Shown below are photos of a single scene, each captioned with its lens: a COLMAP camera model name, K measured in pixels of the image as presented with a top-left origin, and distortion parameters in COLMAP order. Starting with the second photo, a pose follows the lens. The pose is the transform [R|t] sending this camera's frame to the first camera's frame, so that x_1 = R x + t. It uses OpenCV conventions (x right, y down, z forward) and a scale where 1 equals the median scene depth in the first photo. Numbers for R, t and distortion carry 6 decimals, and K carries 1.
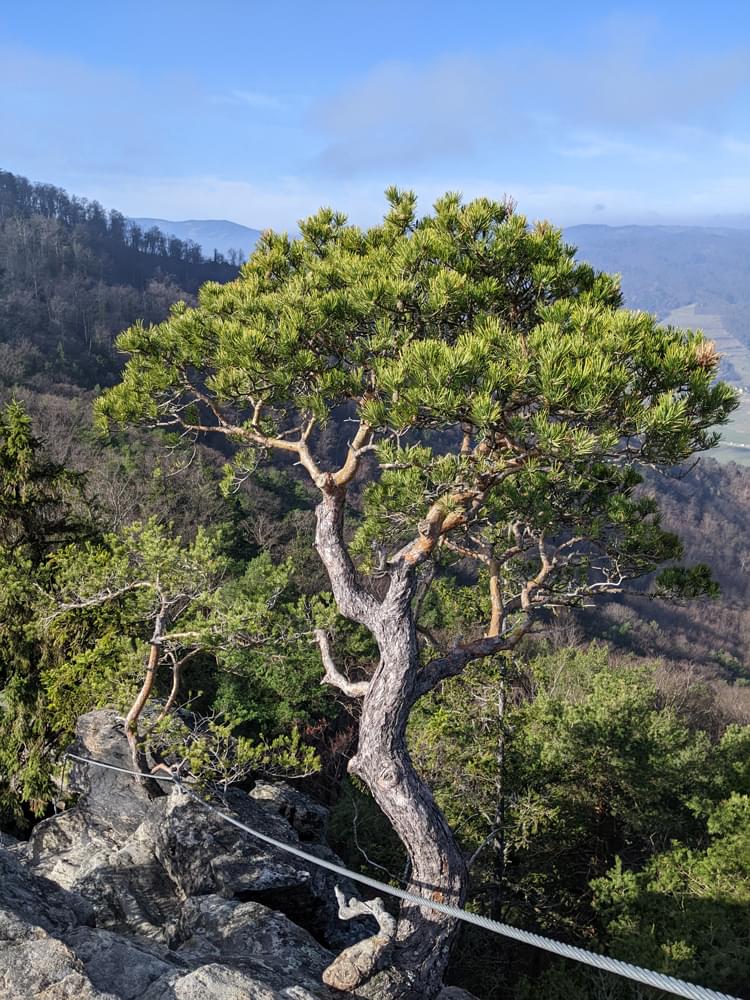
lens RADIAL K [[797.3, 0, 369.5], [0, 797.3, 503.7], [0, 0, 1]] dist [0.074372, -0.116789]
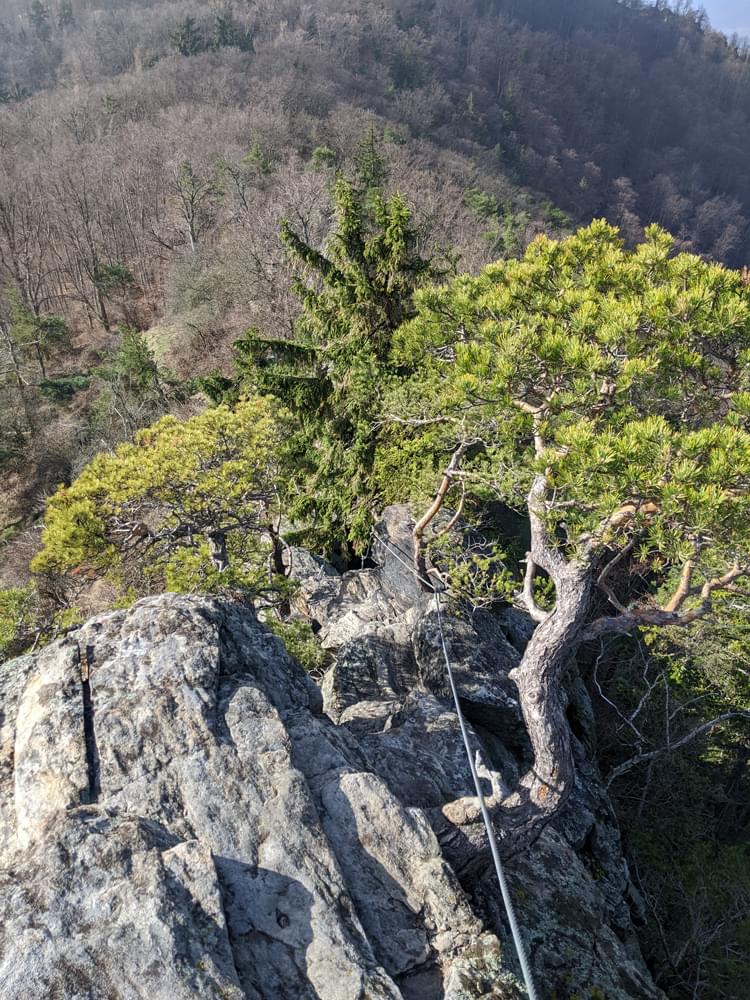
lens RADIAL K [[797.3, 0, 390.3], [0, 797.3, 500.1], [0, 0, 1]] dist [0.074372, -0.116789]
pose [[0.894384, 0.275144, -0.352665, 0.077271], [-0.171720, 0.939223, 0.297275, -0.121801], [0.413025, -0.205318, 0.887274, -0.069335]]
